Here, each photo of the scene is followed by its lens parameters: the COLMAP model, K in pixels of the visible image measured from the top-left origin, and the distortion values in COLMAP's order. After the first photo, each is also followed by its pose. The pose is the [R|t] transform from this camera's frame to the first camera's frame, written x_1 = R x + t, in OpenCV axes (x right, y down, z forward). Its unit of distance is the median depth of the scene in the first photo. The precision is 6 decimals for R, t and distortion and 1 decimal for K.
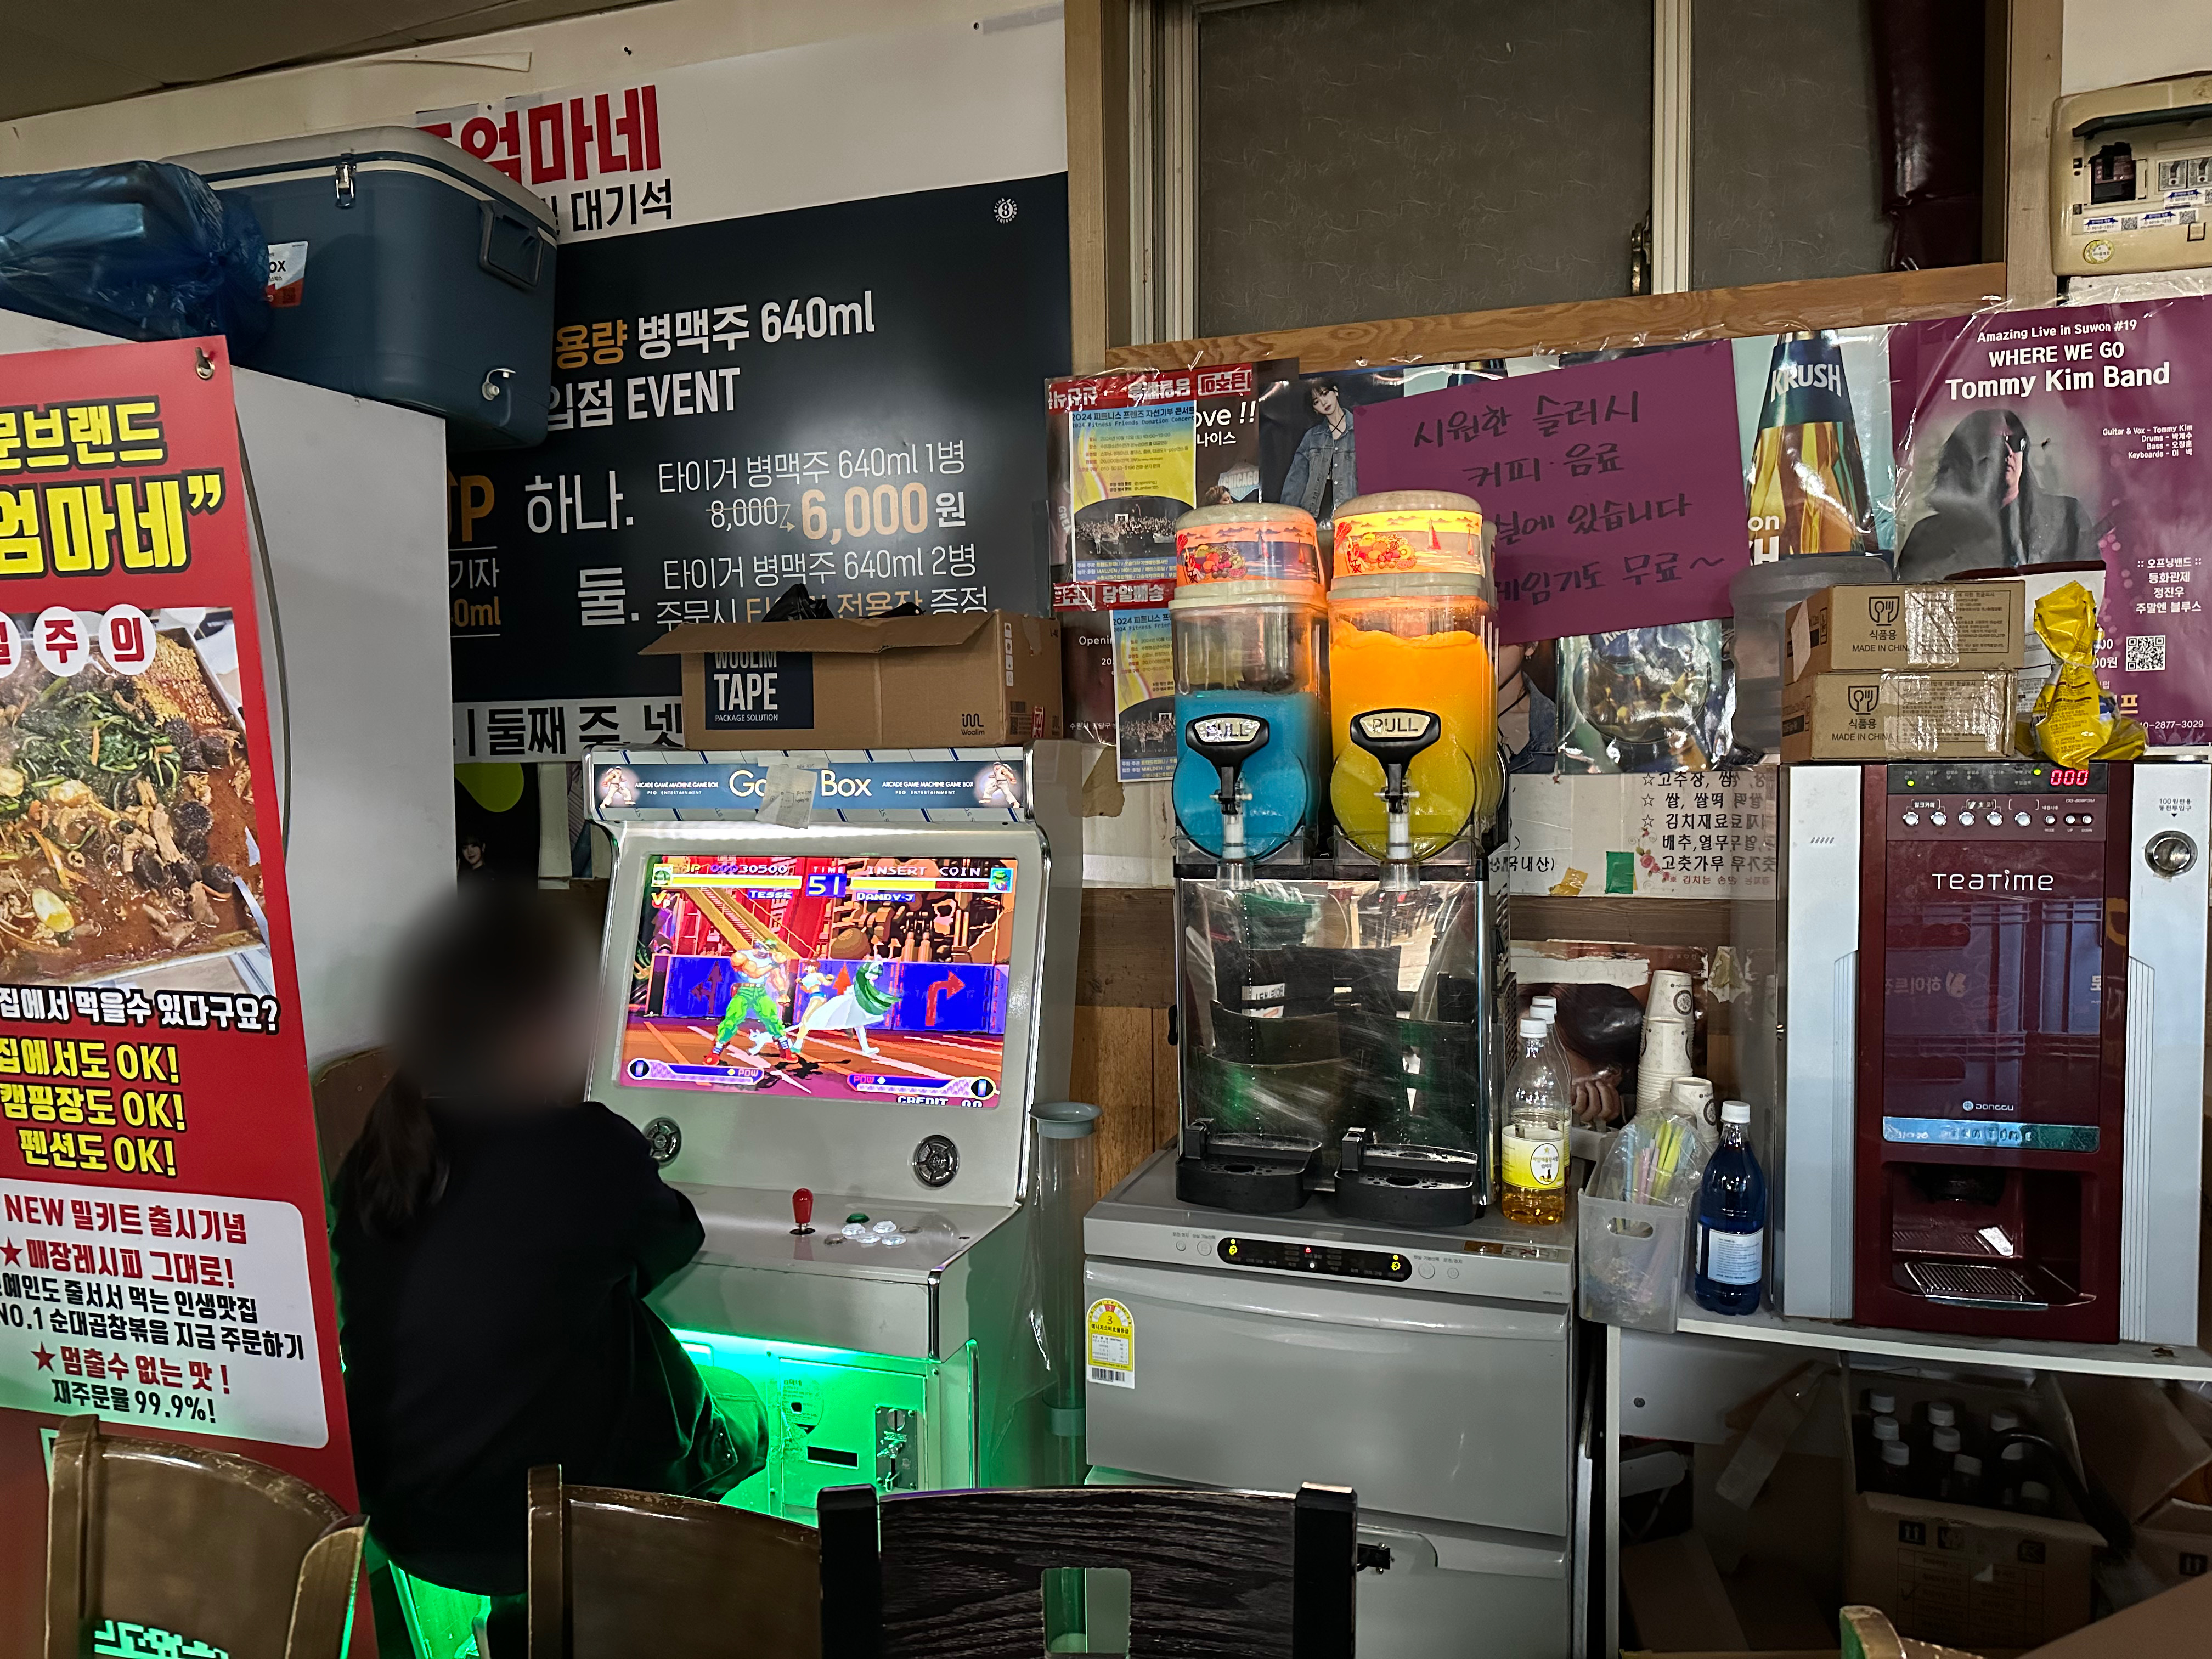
lens RADIAL K [[1435.1, 0, 1101.8], [0, 1435.1, 838.5], [0, 0, 1]] dist [-0.005381, -0.006193]
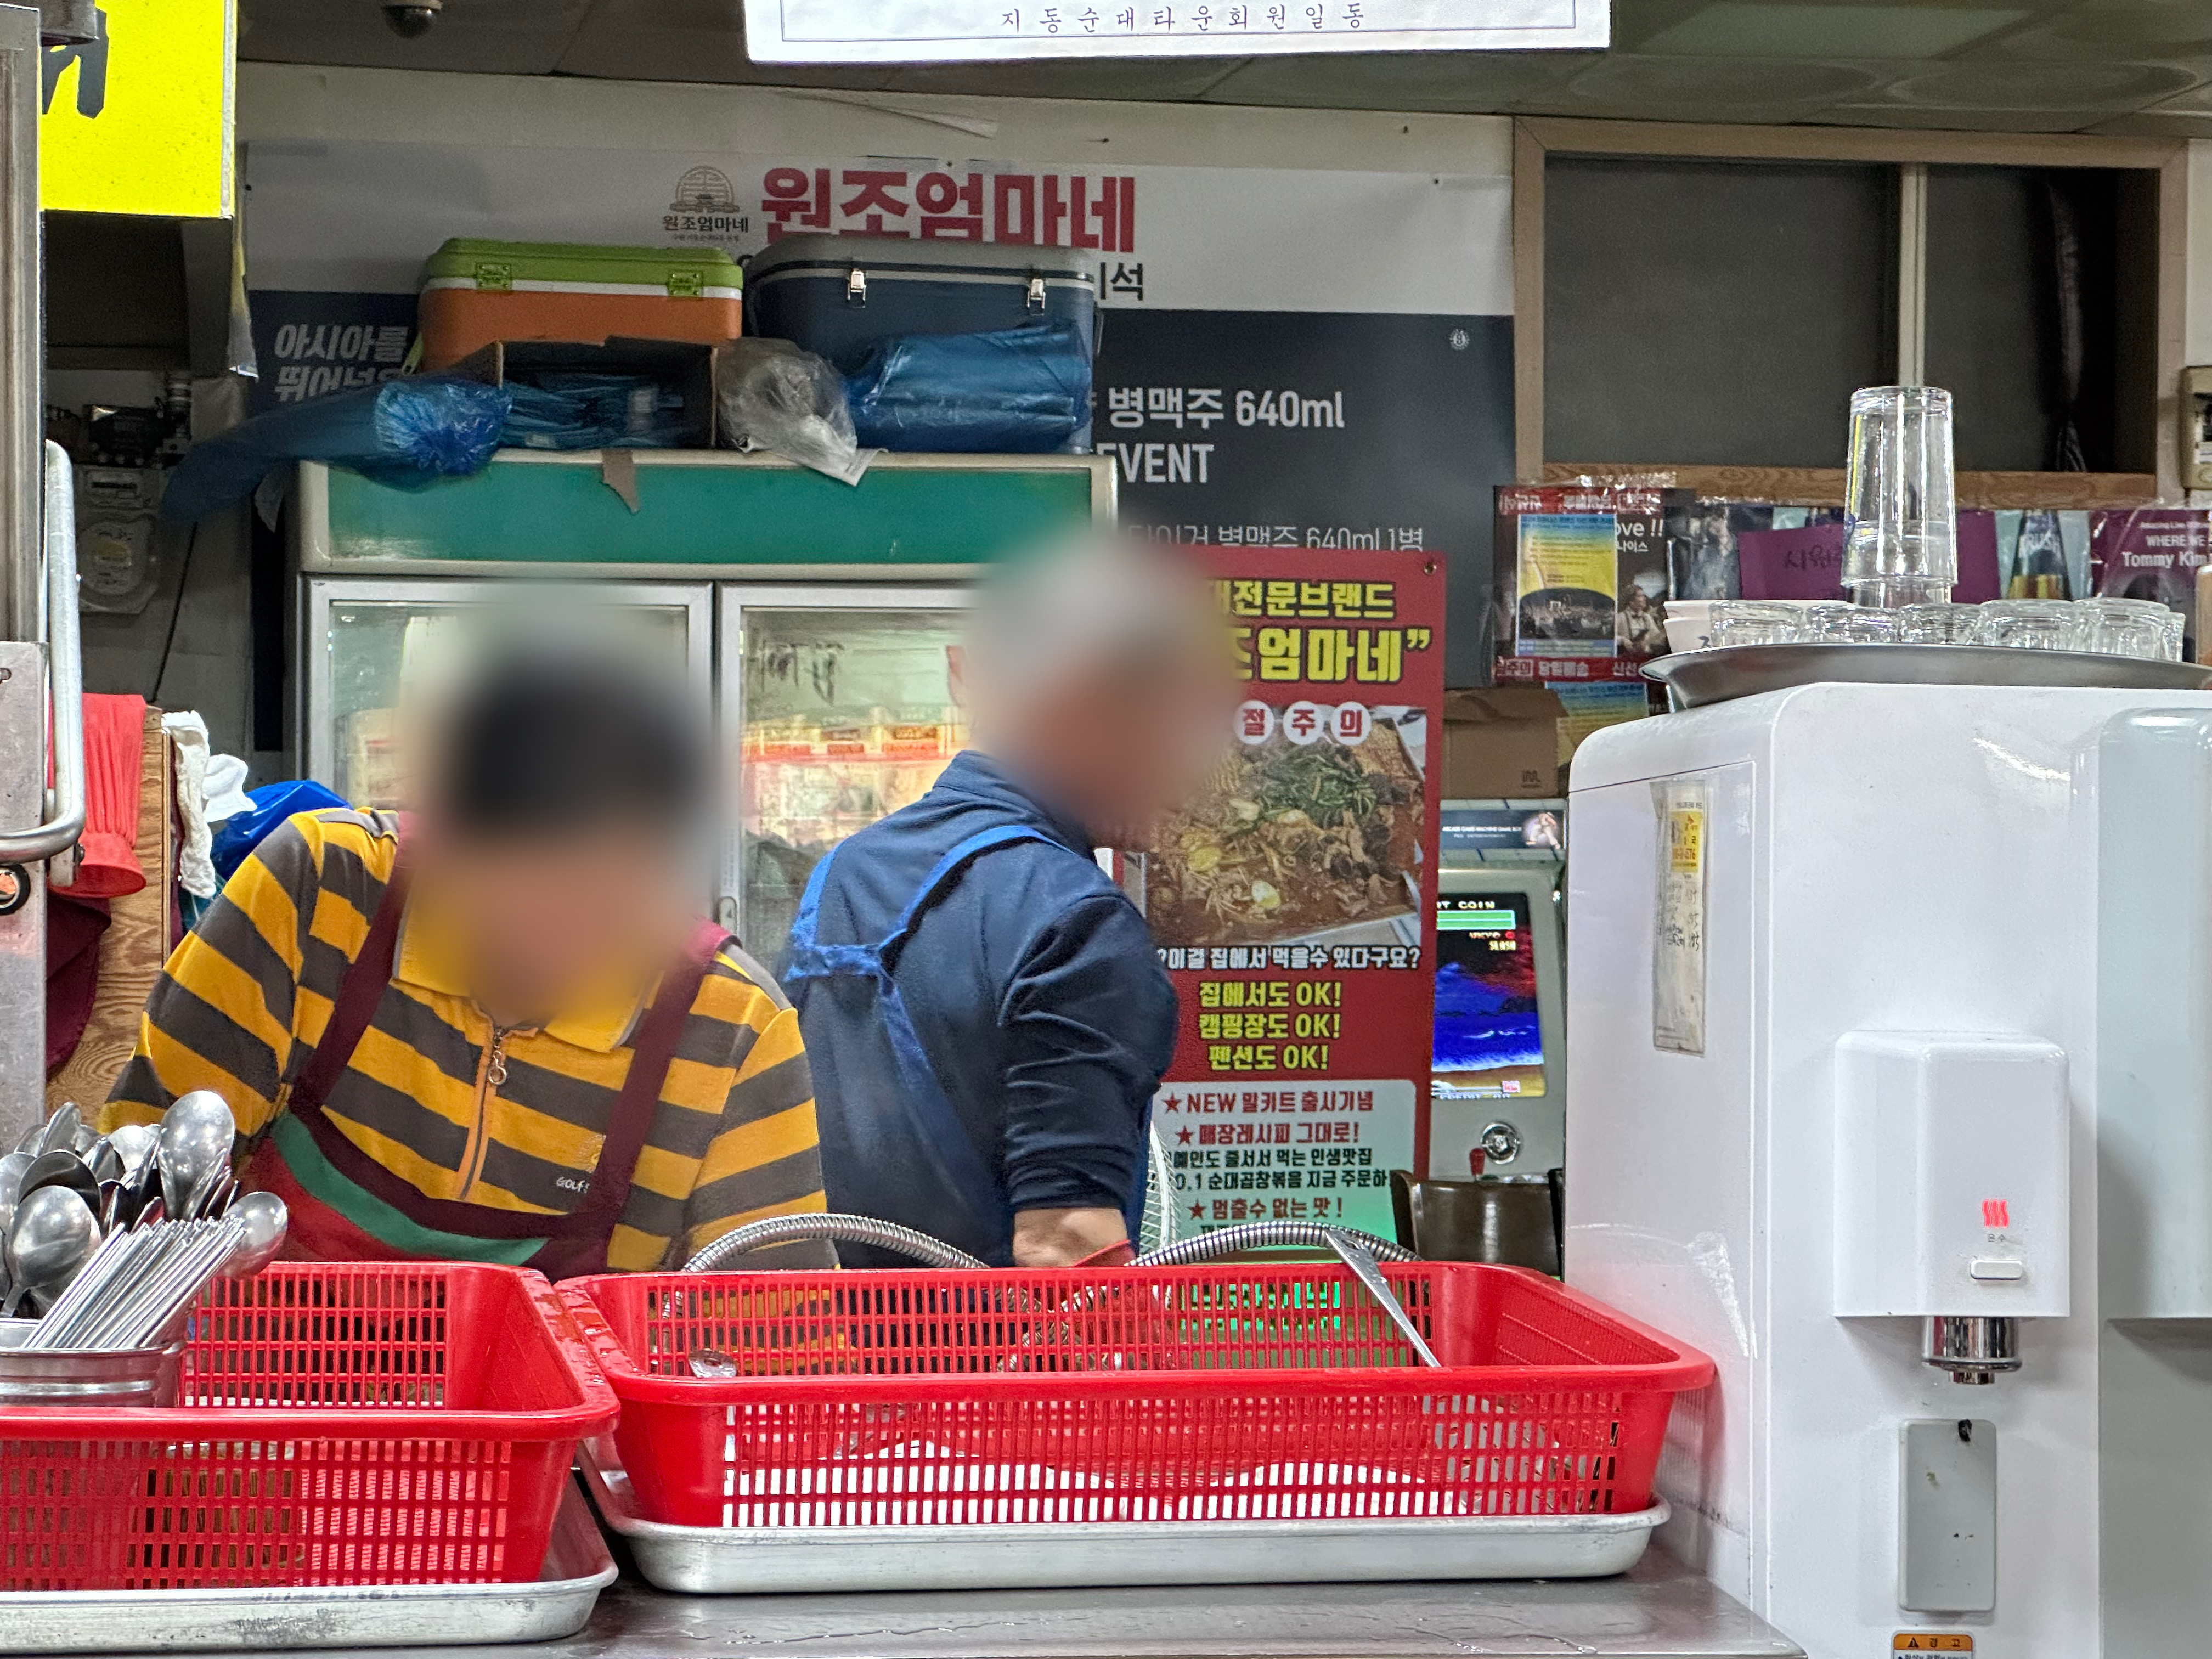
lens RADIAL K [[5225.4, 0, 1106.0], [0, 5225.4, 829.5], [0, 0, 1]] dist [-0.208850, 1.365349]
pose [[0.858872, 0.009311, 0.512105, -3.697642], [0.022848, 0.998143, -0.056469, 0.288692], [-0.511680, 0.060200, 0.857065, -3.670743]]
